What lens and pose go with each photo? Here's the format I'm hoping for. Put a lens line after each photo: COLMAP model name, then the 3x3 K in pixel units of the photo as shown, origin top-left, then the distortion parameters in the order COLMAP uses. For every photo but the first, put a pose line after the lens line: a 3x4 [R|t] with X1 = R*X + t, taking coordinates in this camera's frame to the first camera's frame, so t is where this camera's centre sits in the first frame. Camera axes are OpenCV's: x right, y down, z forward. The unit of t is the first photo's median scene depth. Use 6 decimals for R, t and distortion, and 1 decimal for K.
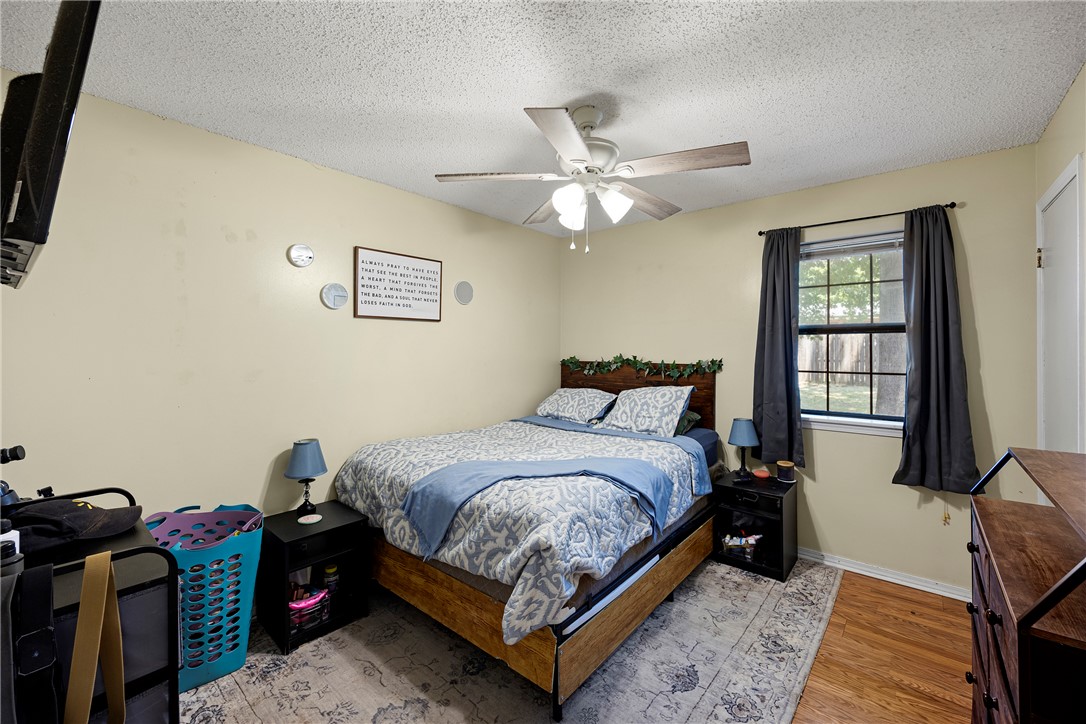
lens RADIAL K [[436.6, 0, 526.5], [0, 436.6, 348.7], [0, 0, 1]] dist [-0.000475, 0.000034]
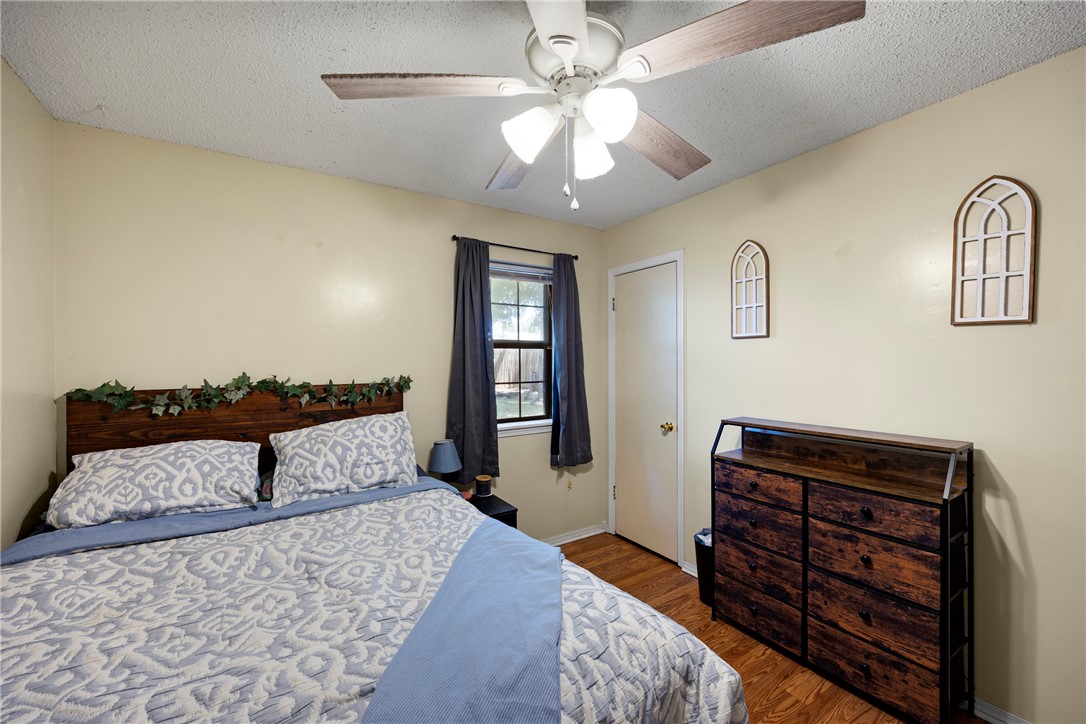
lens RADIAL K [[441.1, 0, 546.7], [0, 441.1, 364.8], [0, 0, 1]] dist [-0.001457, 0.000012]
pose [[0.268825, -0.009456, 0.963143, -0.302913], [0.009472, 0.999929, 0.007174, 0.000361], [-0.963143, 0.007194, 0.268895, 0.540703]]
